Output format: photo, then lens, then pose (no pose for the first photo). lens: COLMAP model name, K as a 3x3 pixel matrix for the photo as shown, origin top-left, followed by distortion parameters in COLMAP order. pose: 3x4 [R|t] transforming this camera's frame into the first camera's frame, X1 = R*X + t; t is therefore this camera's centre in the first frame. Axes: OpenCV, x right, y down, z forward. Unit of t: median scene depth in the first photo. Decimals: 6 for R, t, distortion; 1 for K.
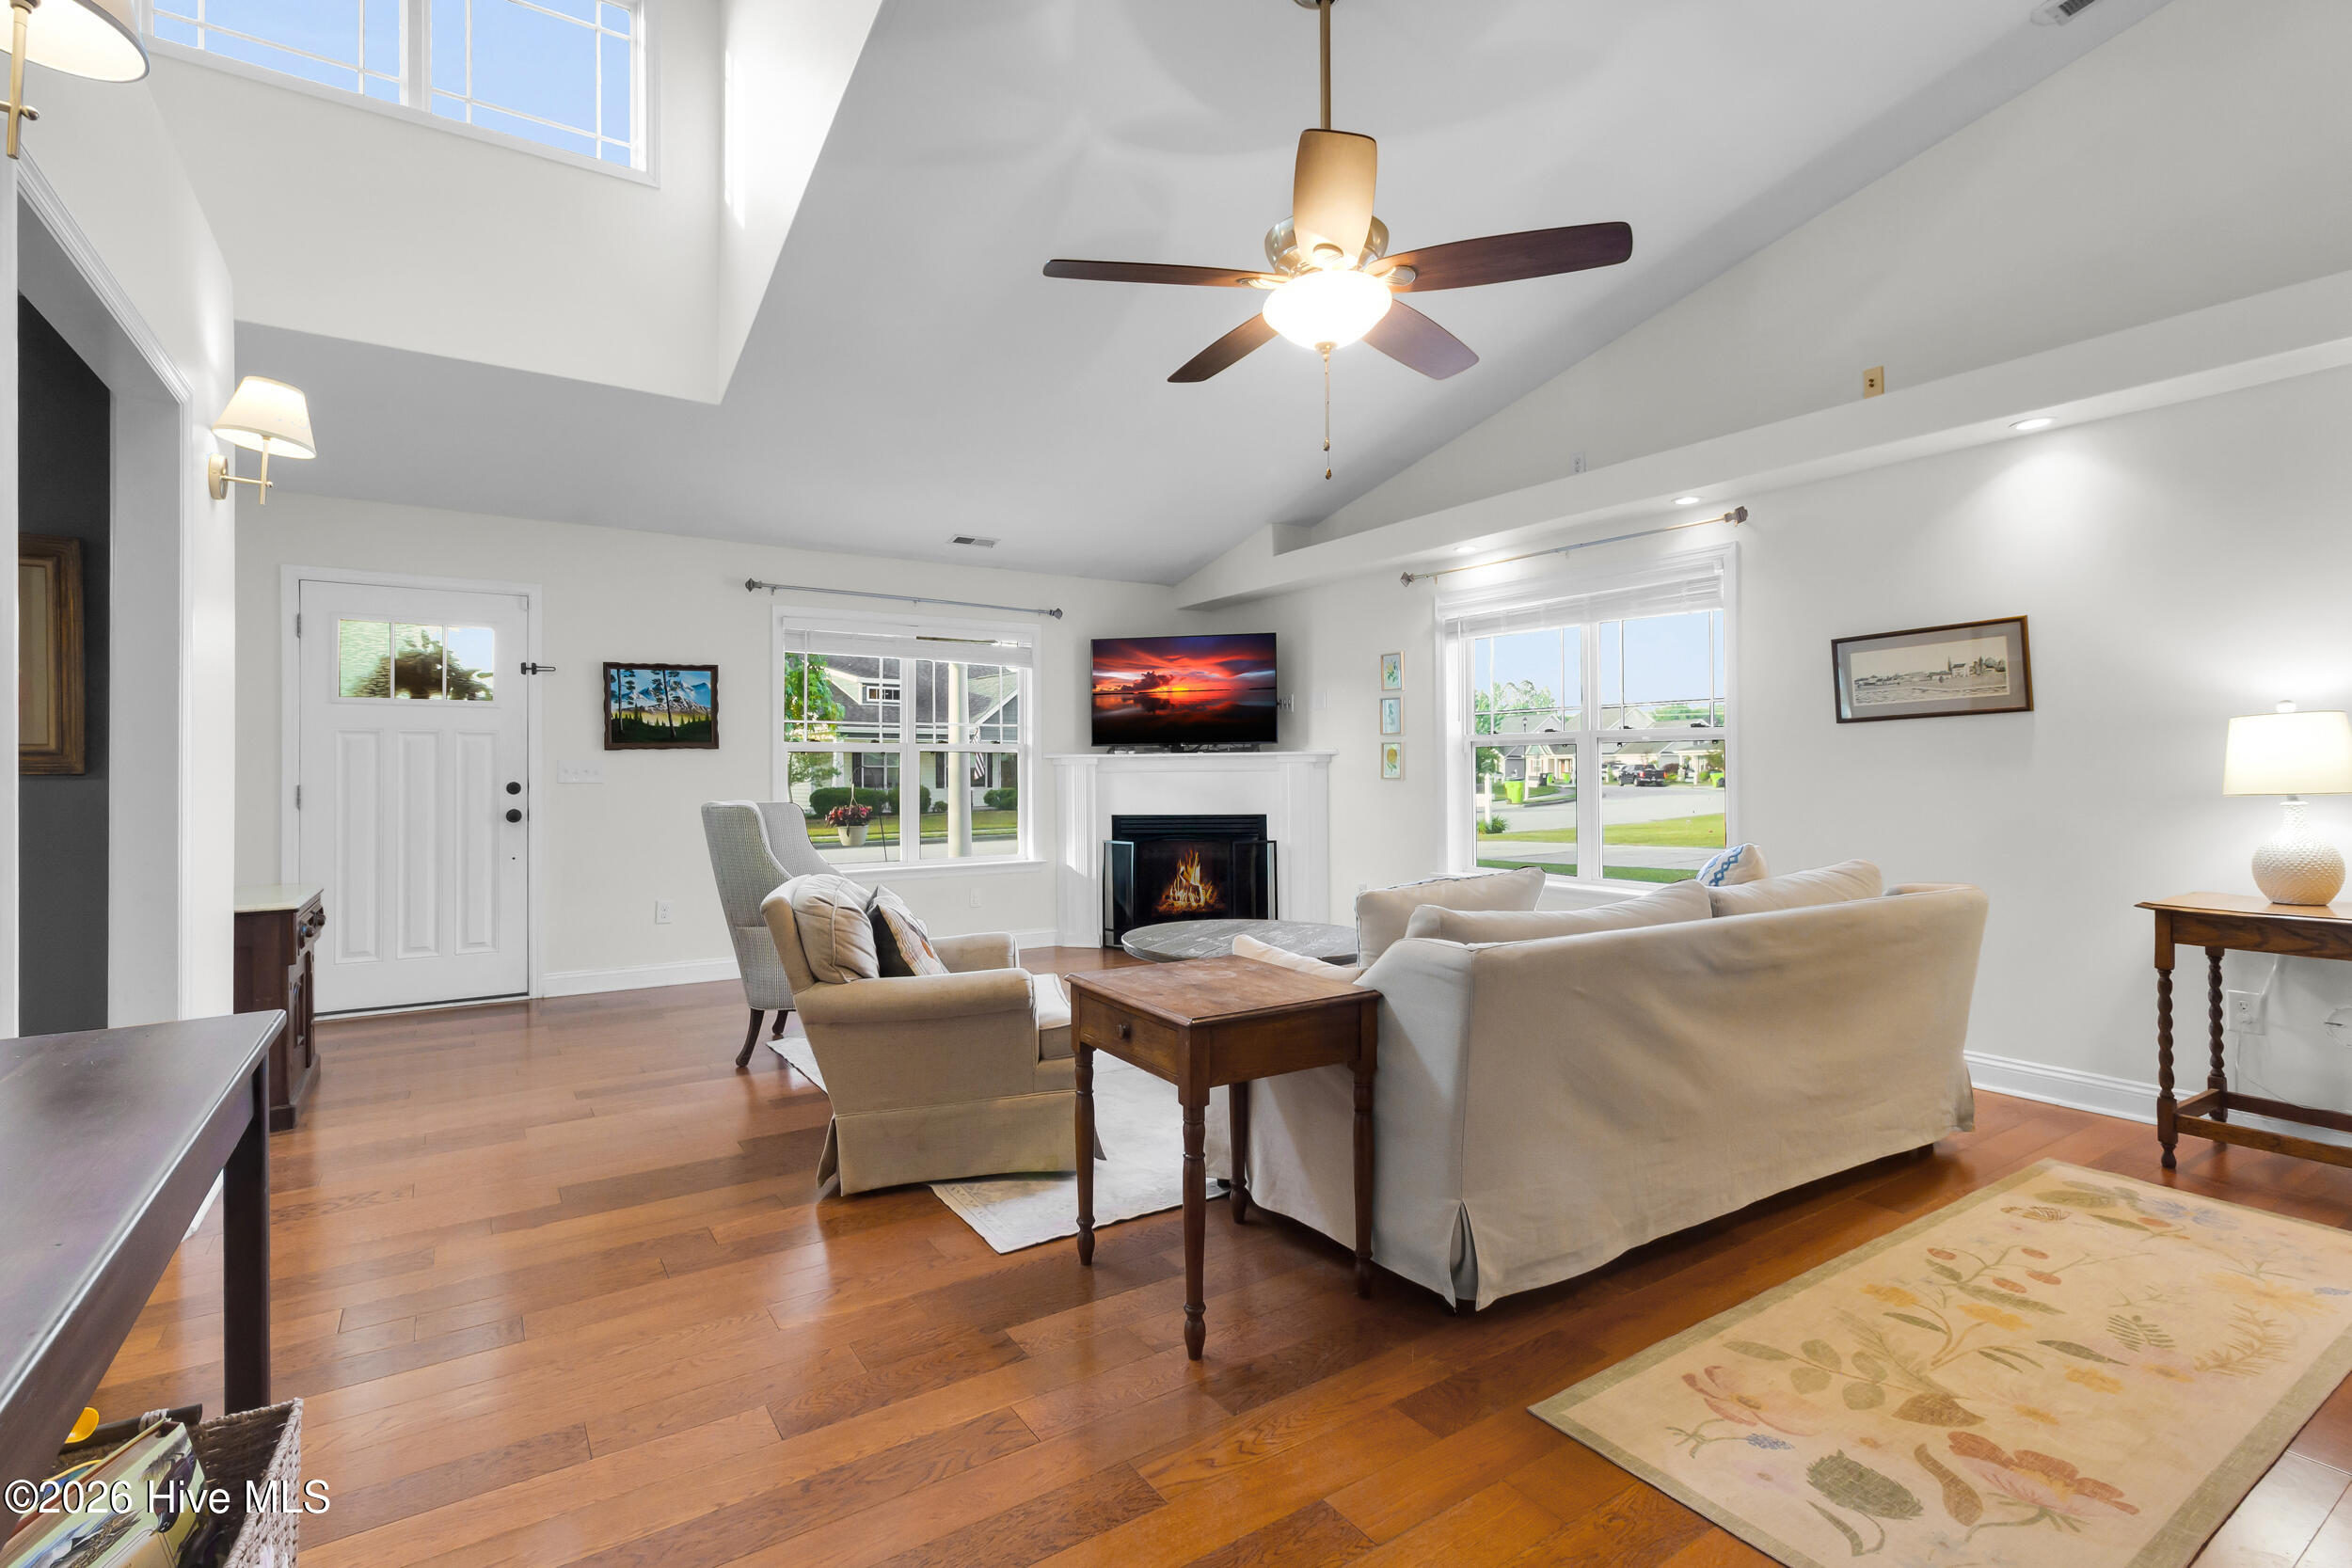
lens RADIAL K [[1090.3, 0, 1174.3], [0, 1090.3, 758.2], [0, 0, 1]] dist [0.000025, 0.001094]
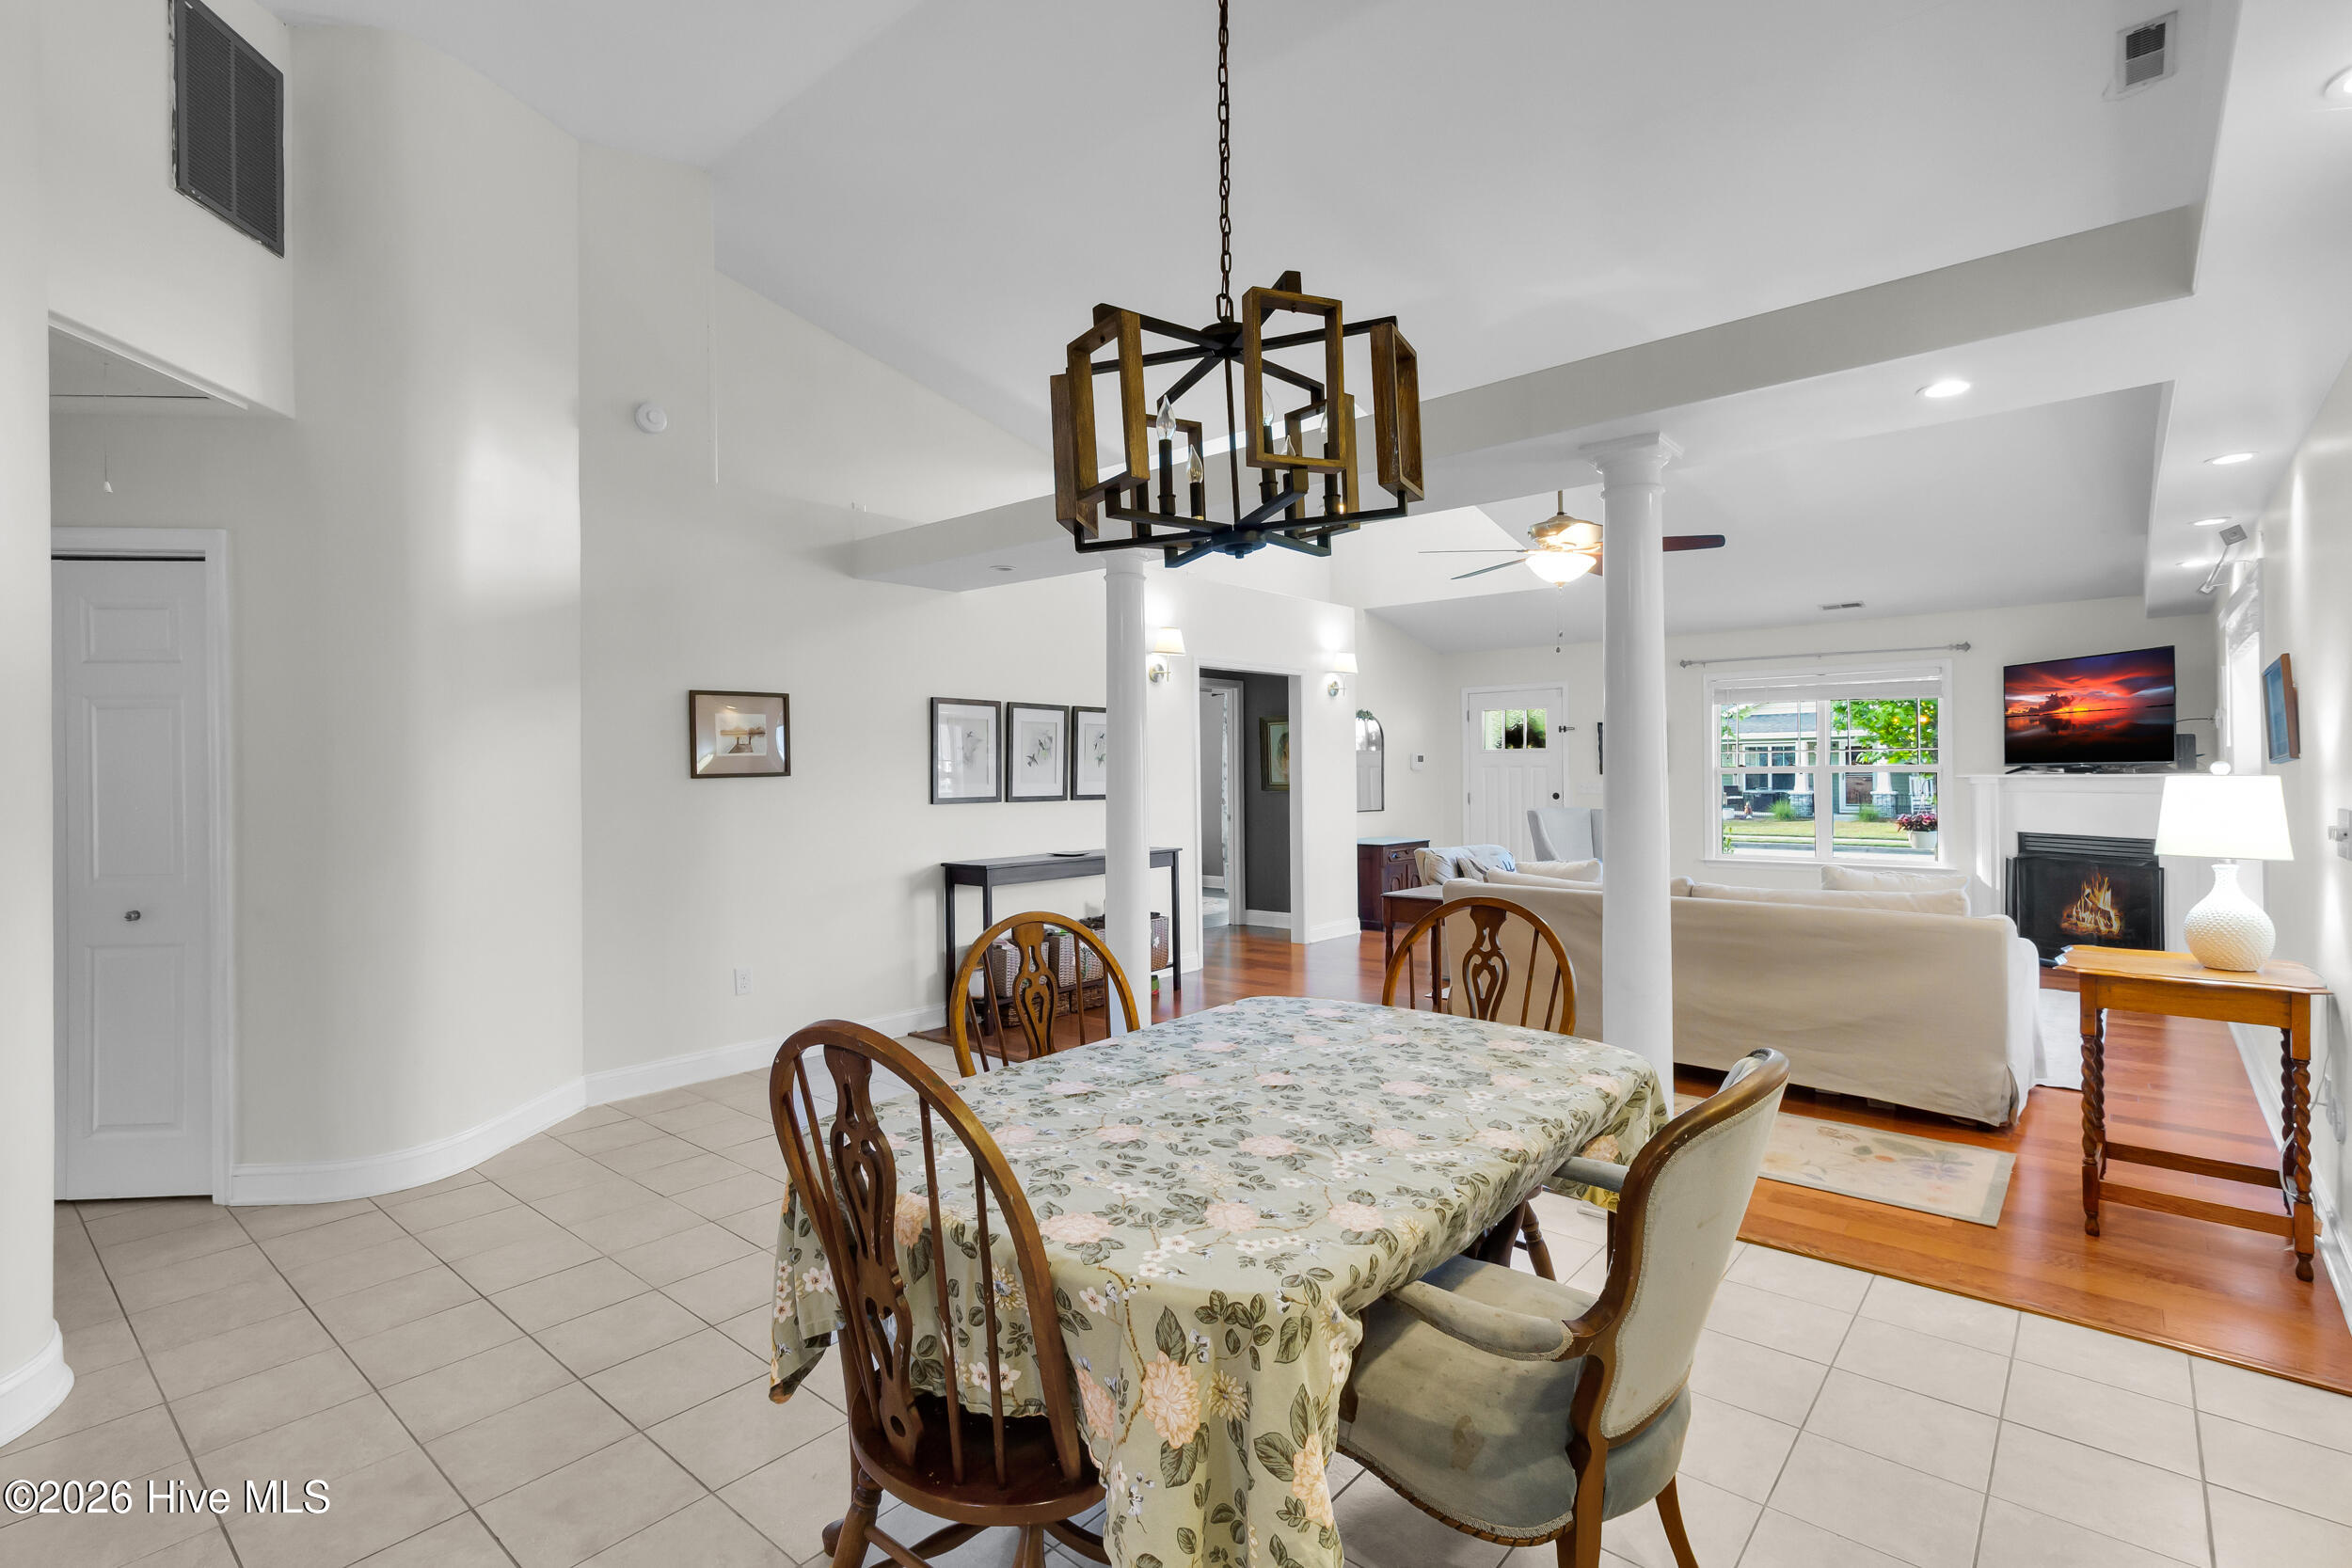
lens RADIAL K [[1105.2, 0, 1172.3], [0, 1105.2, 763.3], [0, 0, 1]] dist [0.001322, 0.000734]
pose [[0.281230, -0.006204, -0.959620, 0.893796], [0.020165, 0.999797, -0.000554, -0.037241], [0.959429, -0.019195, 0.281298, -0.101283]]
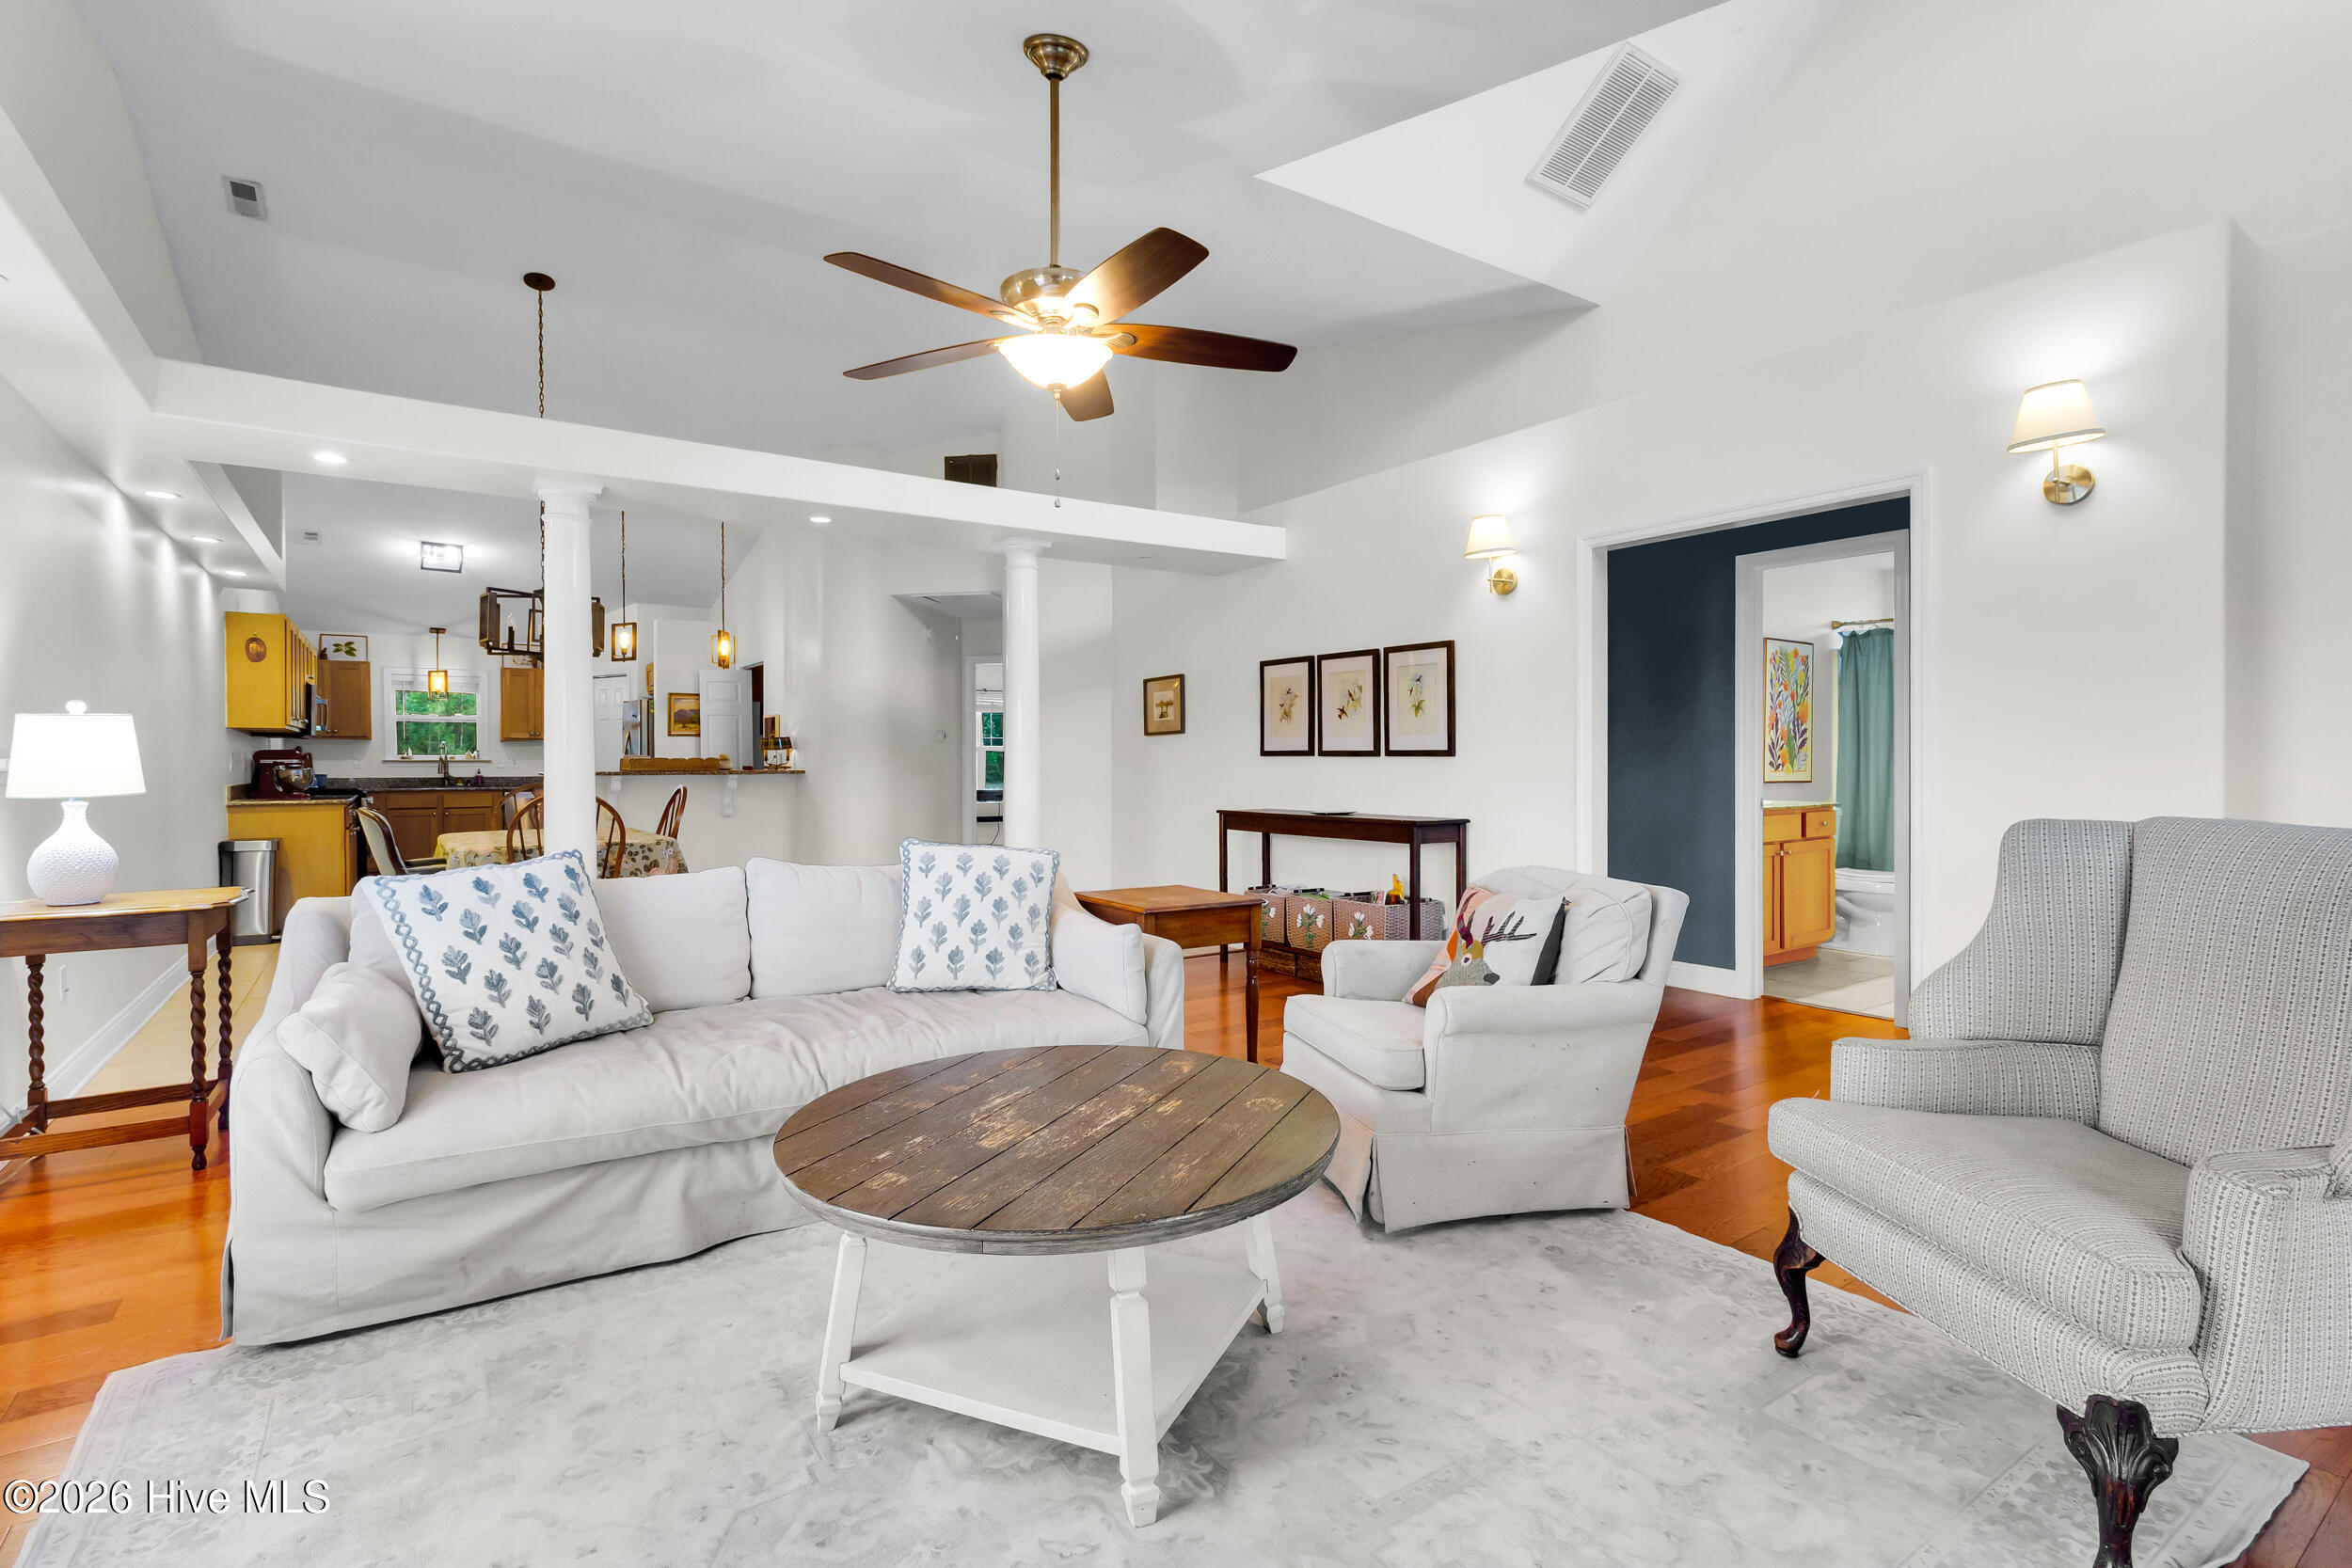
lens RADIAL K [[1114.0, 0, 1181.4], [0, 1114.0, 771.1], [0, 0, 1]] dist [0.000479, 0.000414]
pose [[-0.999547, 0.005931, -0.029499, 0.024142], [0.005980, 0.999981, -0.001575, 0.011592], [0.029489, -0.001751, -0.999564, 1.075767]]
